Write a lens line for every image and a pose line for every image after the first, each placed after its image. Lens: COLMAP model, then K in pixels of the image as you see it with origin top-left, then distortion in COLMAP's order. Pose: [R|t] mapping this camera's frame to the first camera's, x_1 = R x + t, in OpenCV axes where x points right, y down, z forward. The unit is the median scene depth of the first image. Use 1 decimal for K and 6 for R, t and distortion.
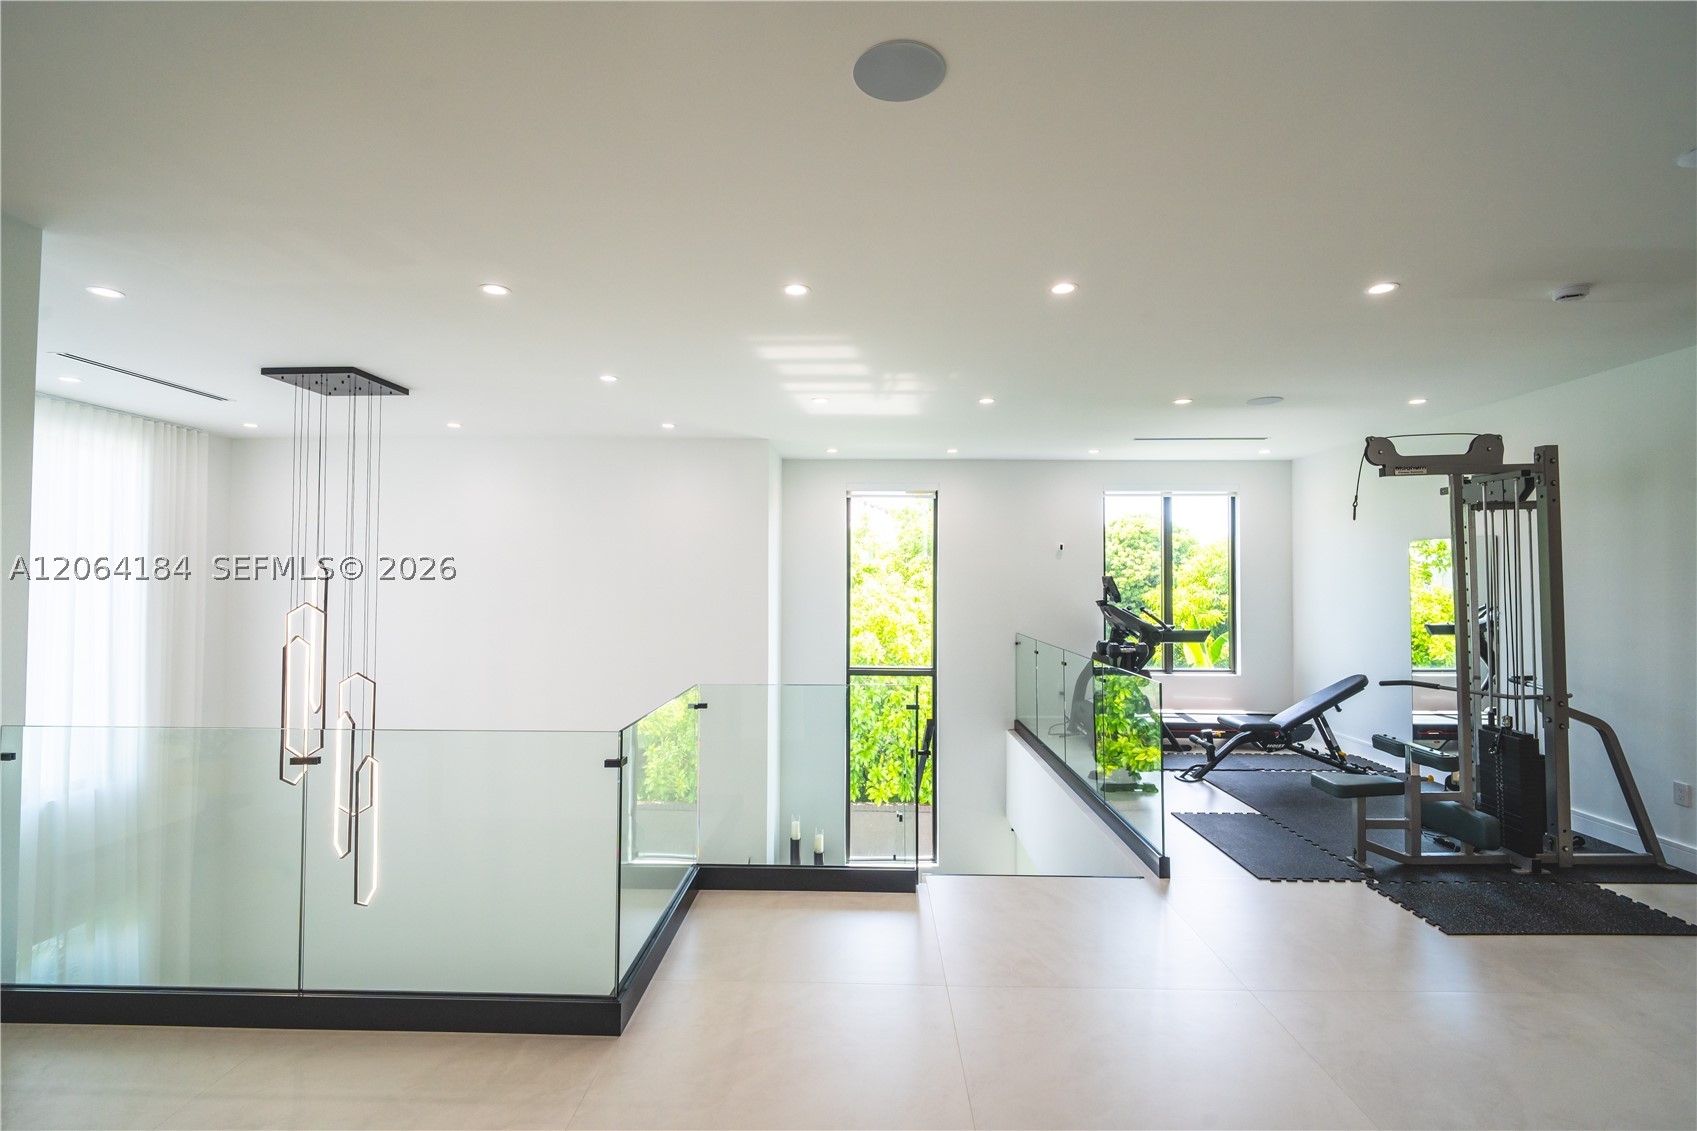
lens RADIAL K [[784.5, 0, 848.5], [0, 784.5, 565.5], [0, 0, 1]] dist [0.000545, -0.005689]
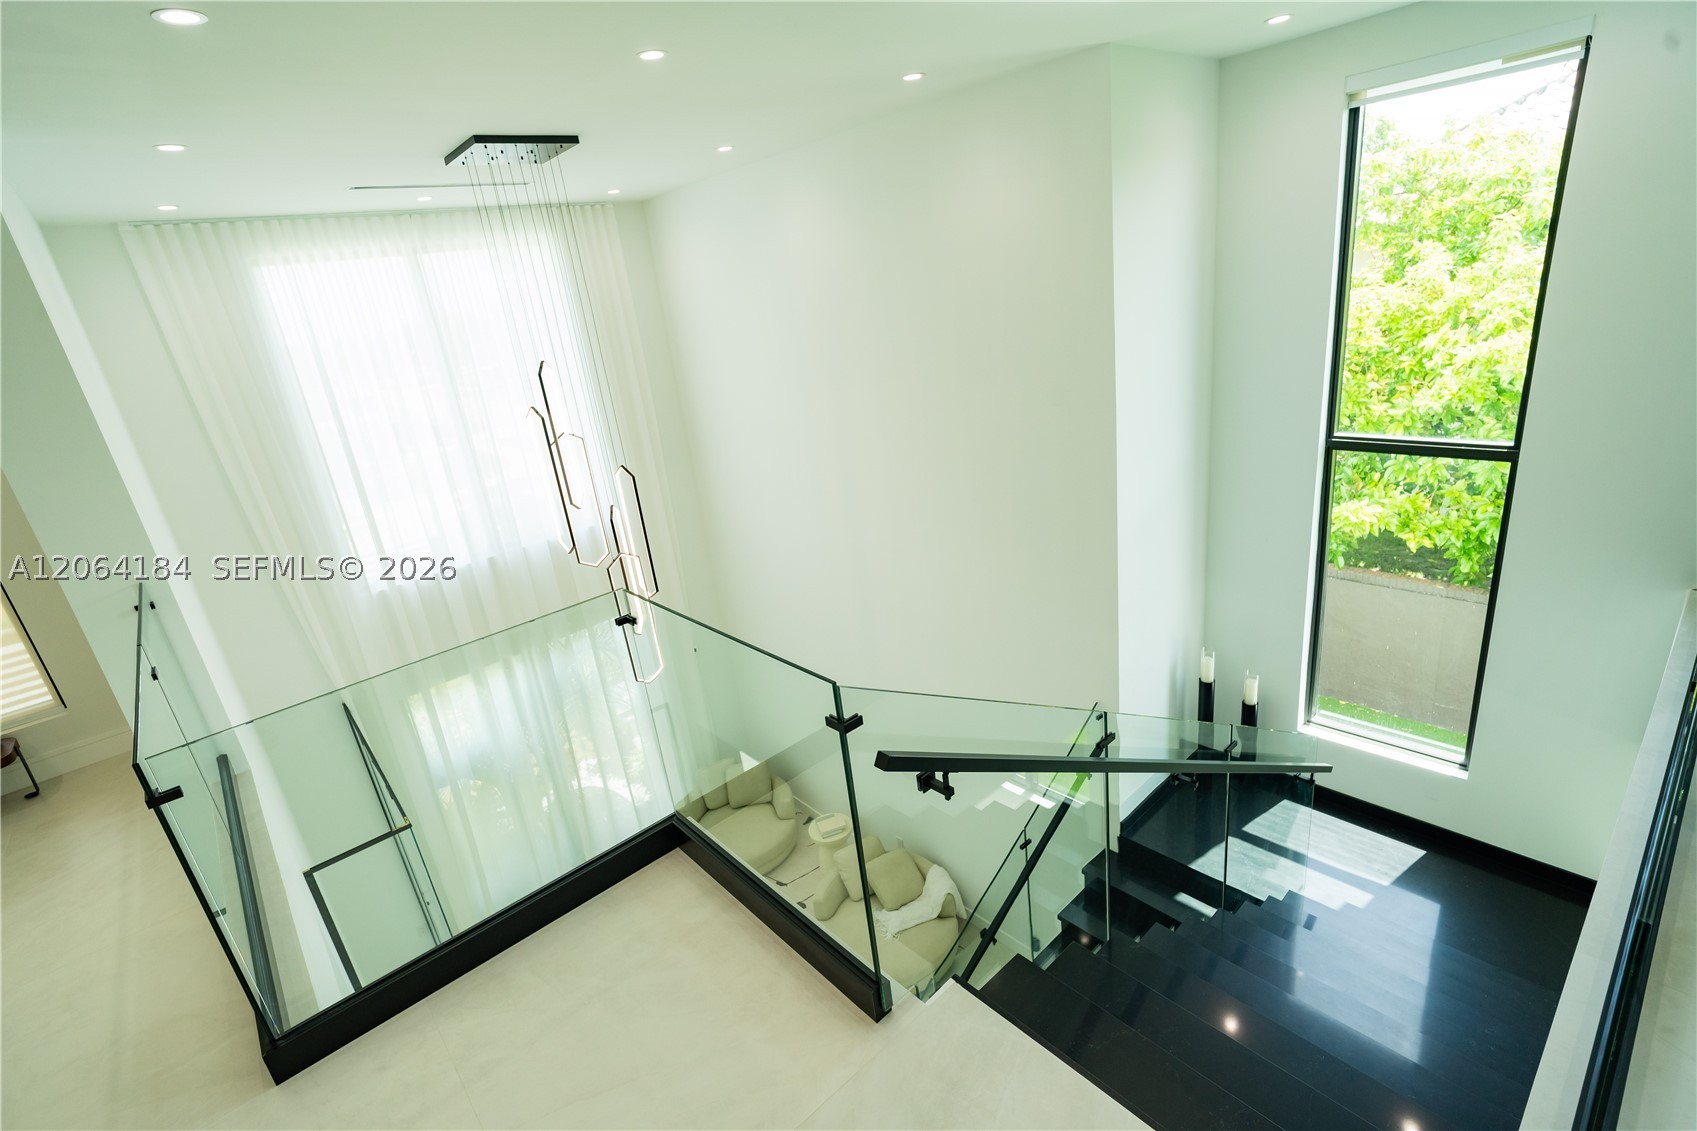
lens RADIAL K [[784.5, 0, 848.5], [0, 784.5, 565.5], [0, 0, 1]] dist [0.000545, -0.005689]
pose [[0.674662, 0.167052, -0.718975, 0.193504], [0.140007, 0.927409, 0.346859, -0.033244], [0.724727, -0.334674, 0.602299, 0.360643]]
